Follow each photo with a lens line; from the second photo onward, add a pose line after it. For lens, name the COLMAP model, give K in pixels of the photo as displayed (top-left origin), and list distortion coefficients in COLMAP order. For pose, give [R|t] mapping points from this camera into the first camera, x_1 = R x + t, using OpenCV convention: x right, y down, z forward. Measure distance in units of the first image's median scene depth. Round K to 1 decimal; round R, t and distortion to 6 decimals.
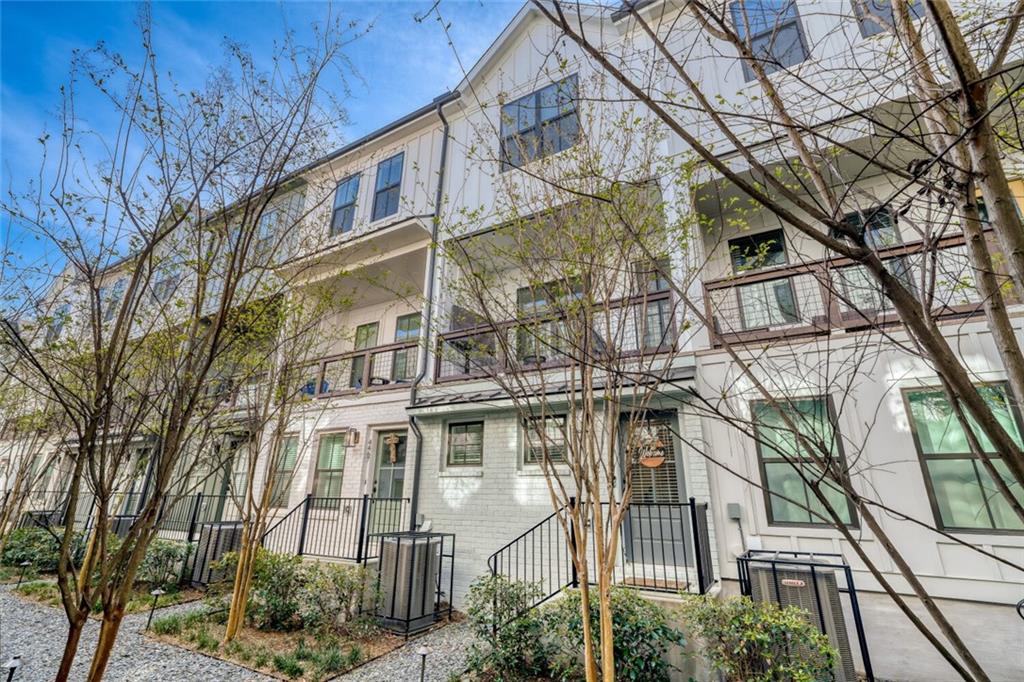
lens RADIAL K [[450.1, 0, 512.0], [0, 450.1, 341.0], [0, 0, 1]] dist [-0.004023, 0.000303]
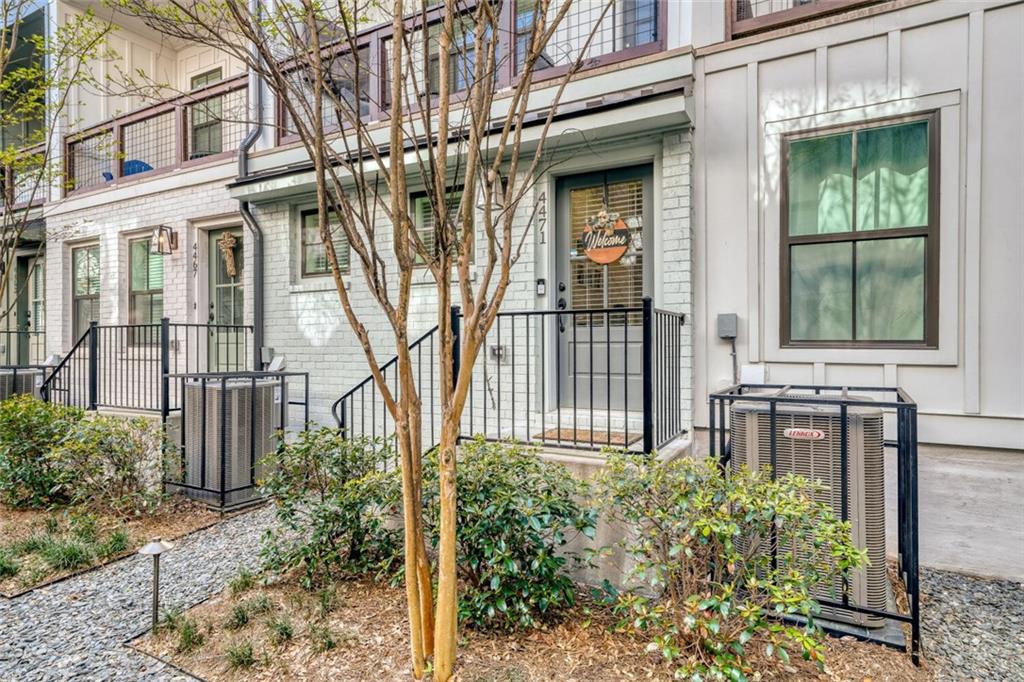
lens RADIAL K [[547.9, 0, 512.0], [0, 547.9, 341.0], [0, 0, 1]] dist [0.013146, -0.000759]
pose [[0.999829, -0.015122, 0.010687, 0.188919], [0.010904, 0.947275, 0.320236, 0.151403], [-0.014966, -0.320065, 0.947277, 0.289111]]
